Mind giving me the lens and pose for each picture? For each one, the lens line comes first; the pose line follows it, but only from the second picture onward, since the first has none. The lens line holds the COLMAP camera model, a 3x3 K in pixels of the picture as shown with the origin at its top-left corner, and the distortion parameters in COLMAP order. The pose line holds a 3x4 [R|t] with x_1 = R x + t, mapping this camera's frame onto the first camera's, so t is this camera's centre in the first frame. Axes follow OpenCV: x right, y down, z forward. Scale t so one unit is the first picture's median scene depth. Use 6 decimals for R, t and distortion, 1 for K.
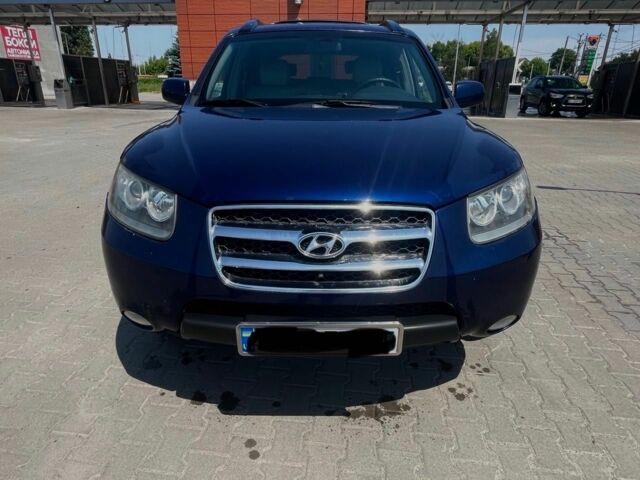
lens RADIAL K [[392.2, 0, 320.0], [0, 392.2, 240.0], [0, 0, 1]] dist [-0.001285, 0.000310]
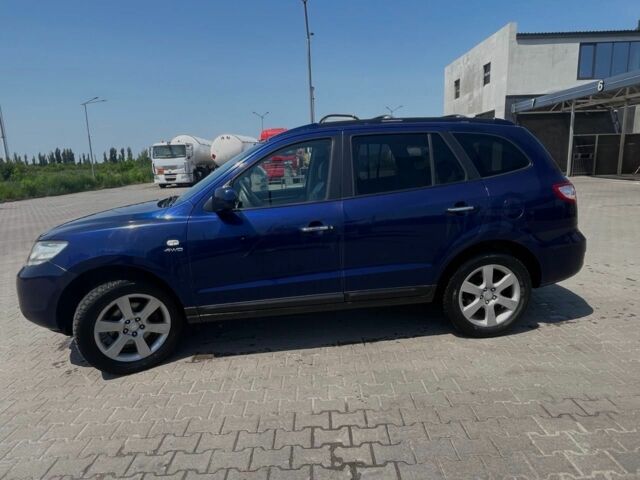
lens RADIAL K [[412.7, 0, 319.1], [0, 412.7, 252.8], [0, 0, 1]] dist [0.000211, -0.000809]
pose [[0.140346, 0.205891, -0.968459, 1.786511], [-0.339370, 0.928890, 0.148298, -0.589213], [0.930124, 0.307852, 0.200239, 1.280134]]
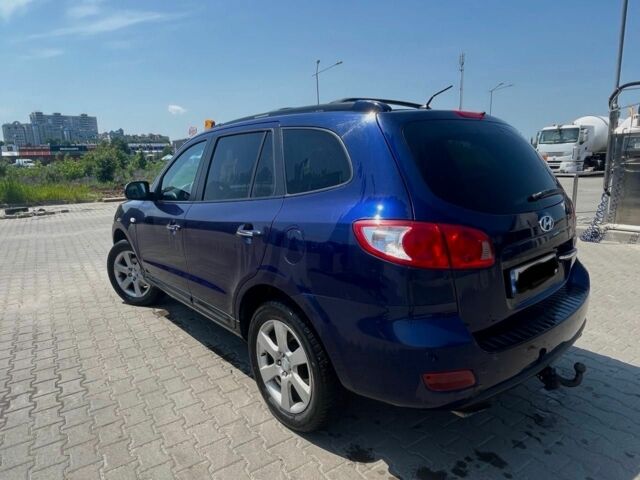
lens RADIAL K [[412.7, 0, 319.1], [0, 412.7, 252.8], [0, 0, 1]] dist [0.000211, -0.000809]
pose [[-0.751765, 0.159767, -0.639785, 0.995026], [-0.230922, 0.844992, 0.482352, -1.200460], [0.617677, 0.510355, -0.598341, 2.754261]]
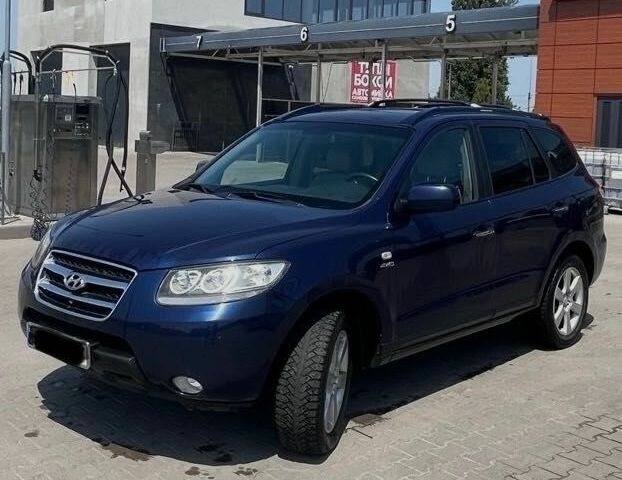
lens RADIAL K [[794.1, 0, 311.0], [0, 794.1, 240.0], [0, 0, 1]] dist [-0.022106, -0.033446]
pose [[0.747112, 0.122772, -0.653262, 1.531148], [-0.283558, 0.947748, -0.146178, 0.029756], [0.601181, 0.294449, 0.742887, -0.432764]]
